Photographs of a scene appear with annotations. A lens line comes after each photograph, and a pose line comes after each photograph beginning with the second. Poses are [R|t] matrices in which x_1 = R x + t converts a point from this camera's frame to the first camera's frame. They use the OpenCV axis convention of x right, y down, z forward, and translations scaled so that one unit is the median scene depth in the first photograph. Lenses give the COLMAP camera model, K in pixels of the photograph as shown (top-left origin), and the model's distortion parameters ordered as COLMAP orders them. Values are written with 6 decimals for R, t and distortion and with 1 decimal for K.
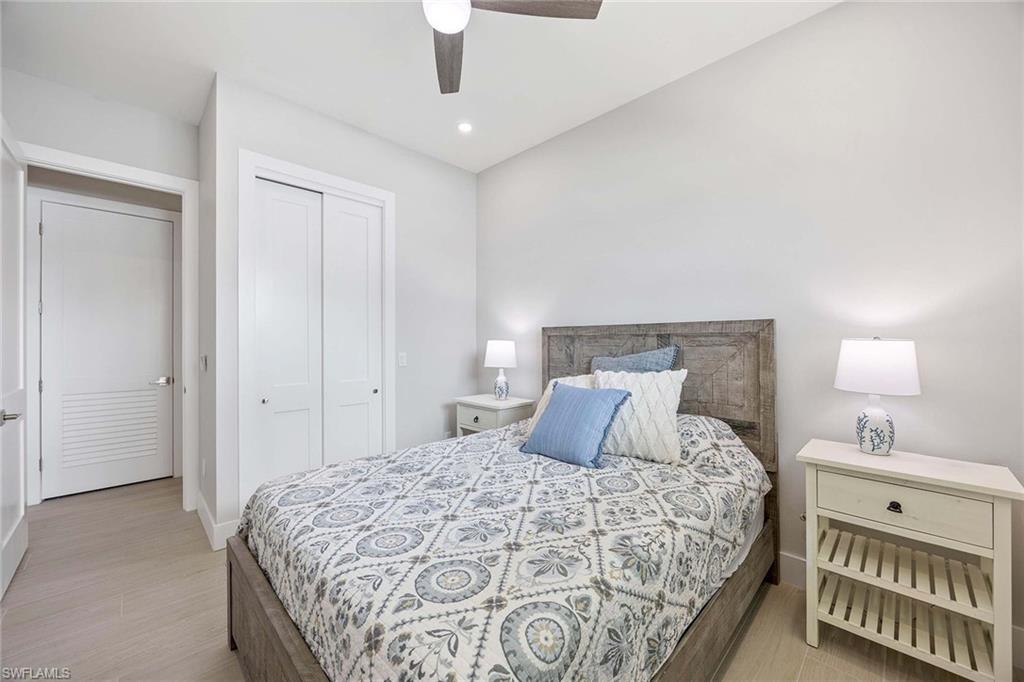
lens RADIAL K [[391.3, 0, 504.6], [0, 391.3, 341.2], [0, 0, 1]] dist [-0.001353, -0.000232]
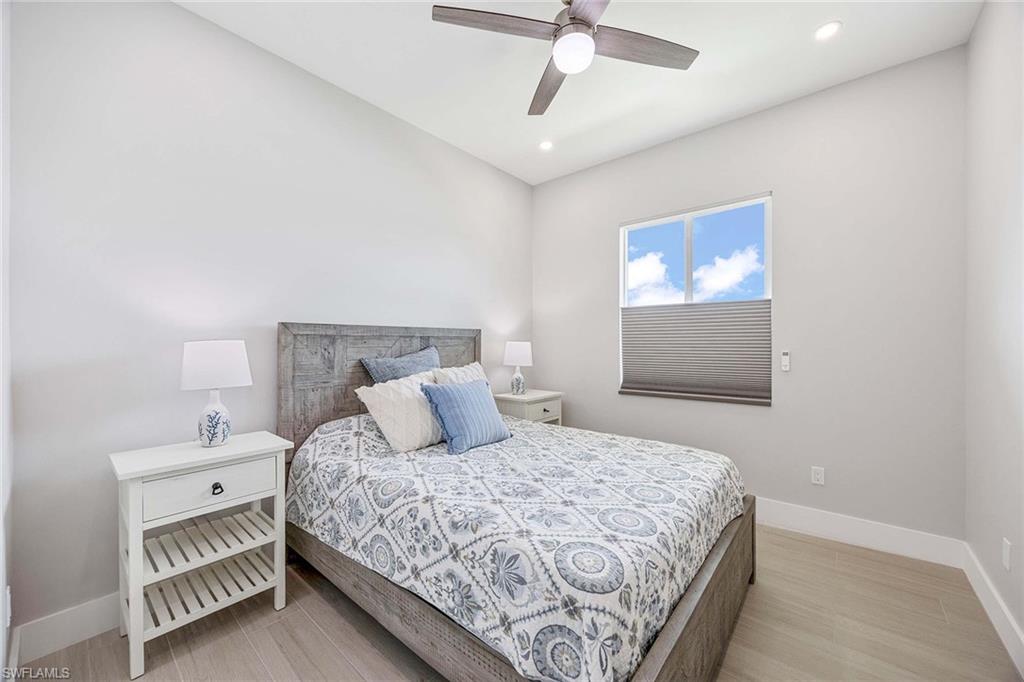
lens RADIAL K [[391.3, 0, 504.6], [0, 391.3, 341.2], [0, 0, 1]] dist [-0.001353, -0.000232]
pose [[-0.084155, 0.008280, 0.996418, -0.664749], [0.002098, 0.999965, -0.008132, 0.005414], [-0.996450, 0.001406, -0.084170, 0.711005]]
